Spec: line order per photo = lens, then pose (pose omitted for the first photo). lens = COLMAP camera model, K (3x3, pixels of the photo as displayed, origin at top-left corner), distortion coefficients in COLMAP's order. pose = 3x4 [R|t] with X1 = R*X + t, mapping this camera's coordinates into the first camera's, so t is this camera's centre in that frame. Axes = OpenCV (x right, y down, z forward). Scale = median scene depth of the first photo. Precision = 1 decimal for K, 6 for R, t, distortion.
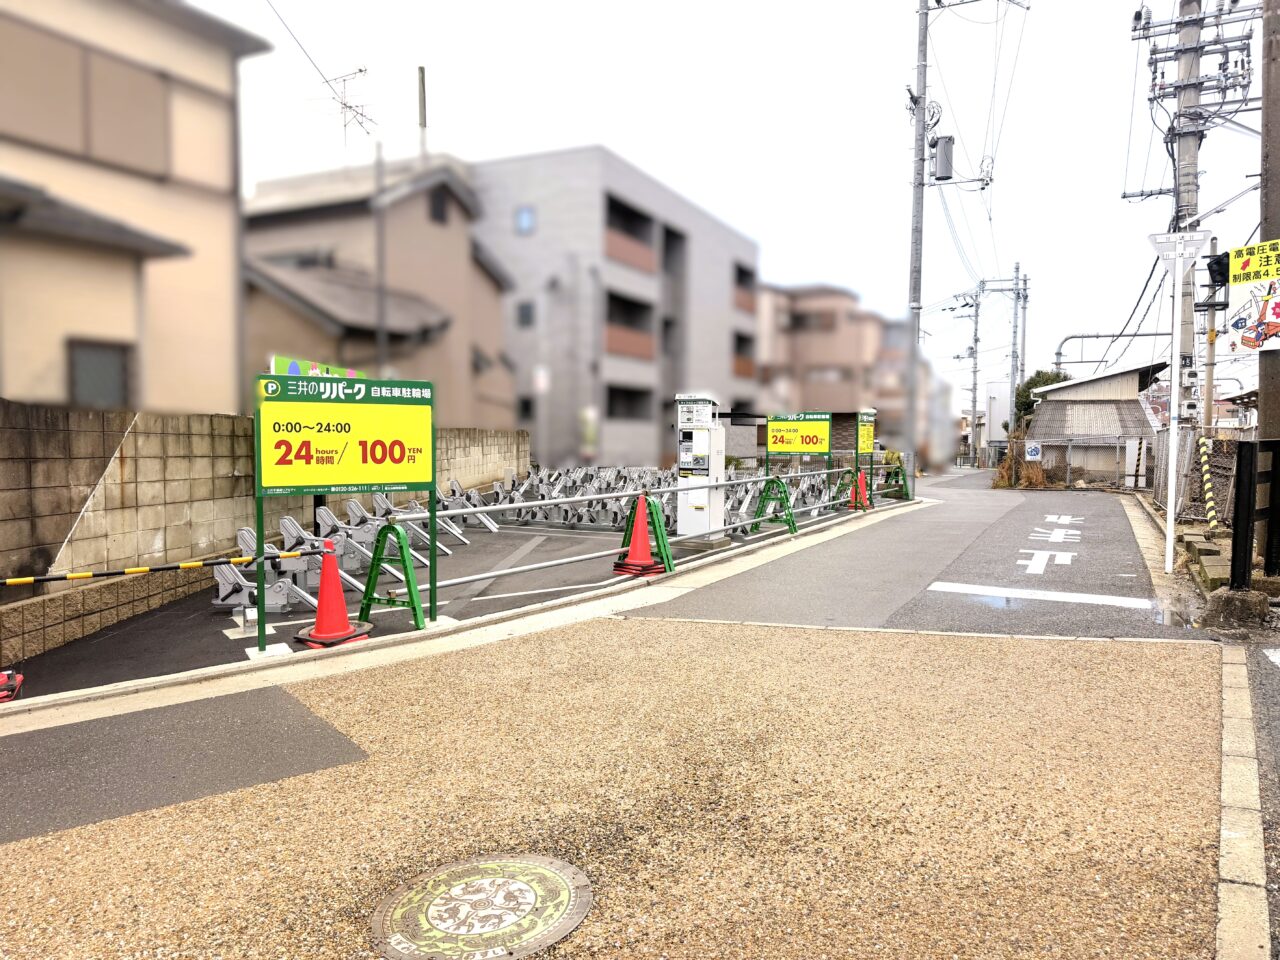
lens RADIAL K [[904.3, 0, 638.0], [0, 904.3, 481.6], [0, 0, 1]] dist [-0.000200, -0.000374]
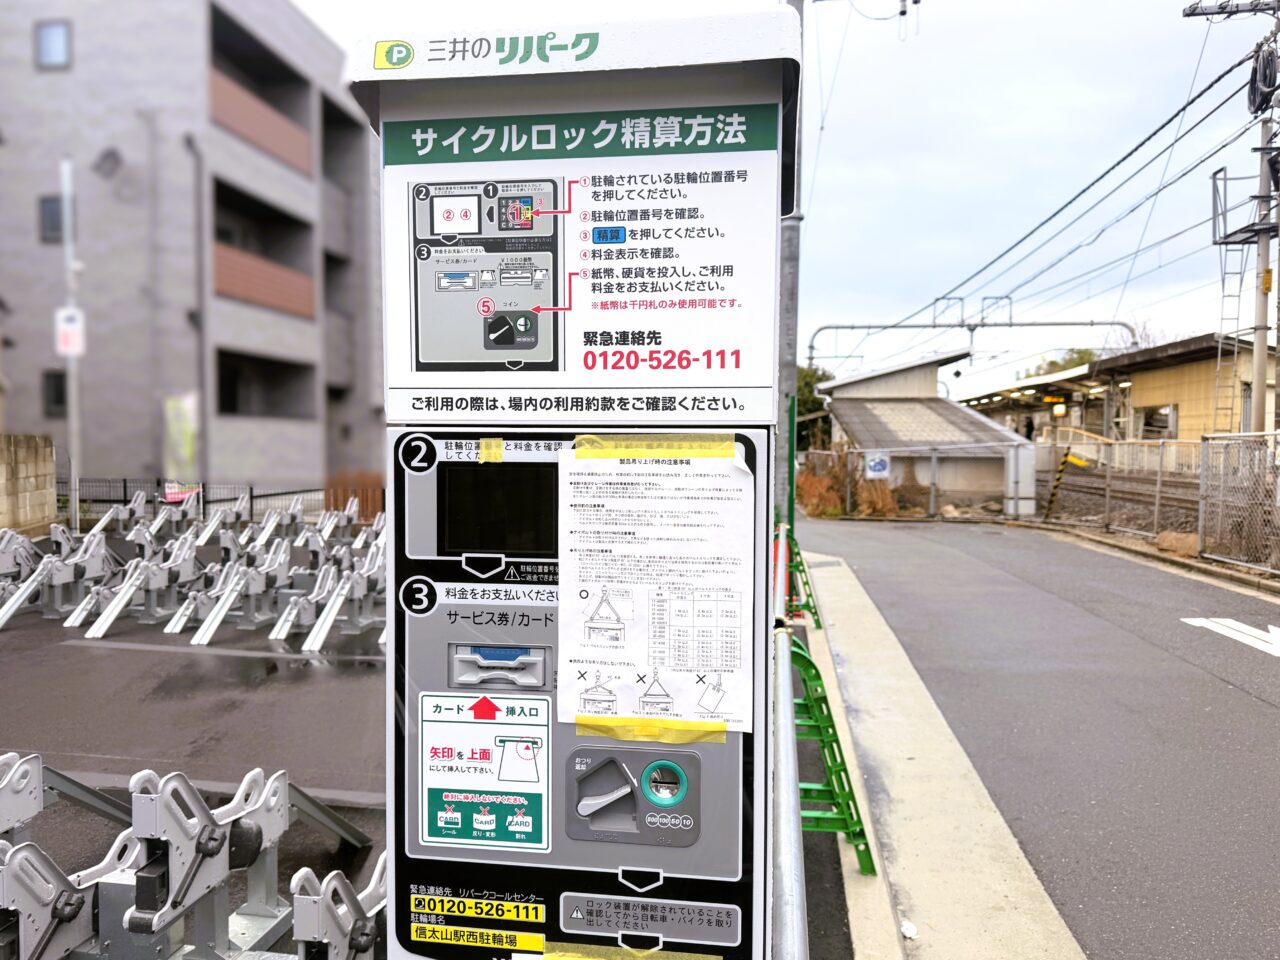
lens RADIAL K [[904.3, 0, 615.9], [0, 904.3, 480.7], [0, 0, 1]] dist [-0.000200, -0.000374]
pose [[0.947111, -0.014663, 0.320572, 0.016378], [0.016316, 0.999864, -0.002469, -0.023162], [-0.320492, 0.007569, 0.947221, 0.397785]]
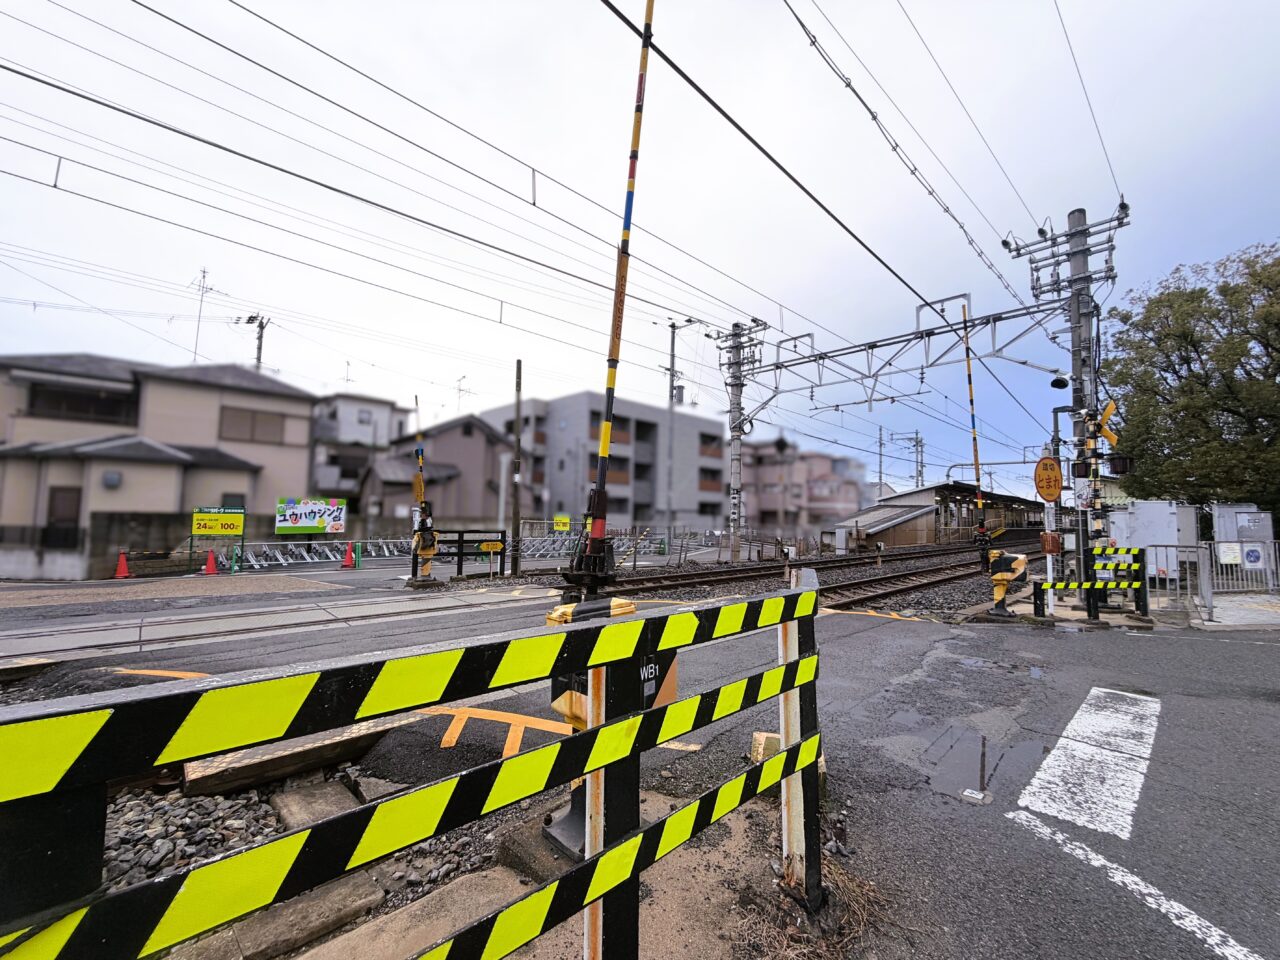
lens RADIAL K [[518.3, 0, 641.5], [0, 518.3, 476.3], [0, 0, 1]] dist [-0.000285, 0.000011]
pose [[0.935701, -0.009373, -0.352670, 0.523088], [-0.036011, 0.991888, -0.121905, -0.009067], [0.350952, 0.126767, 0.927773, -0.115239]]
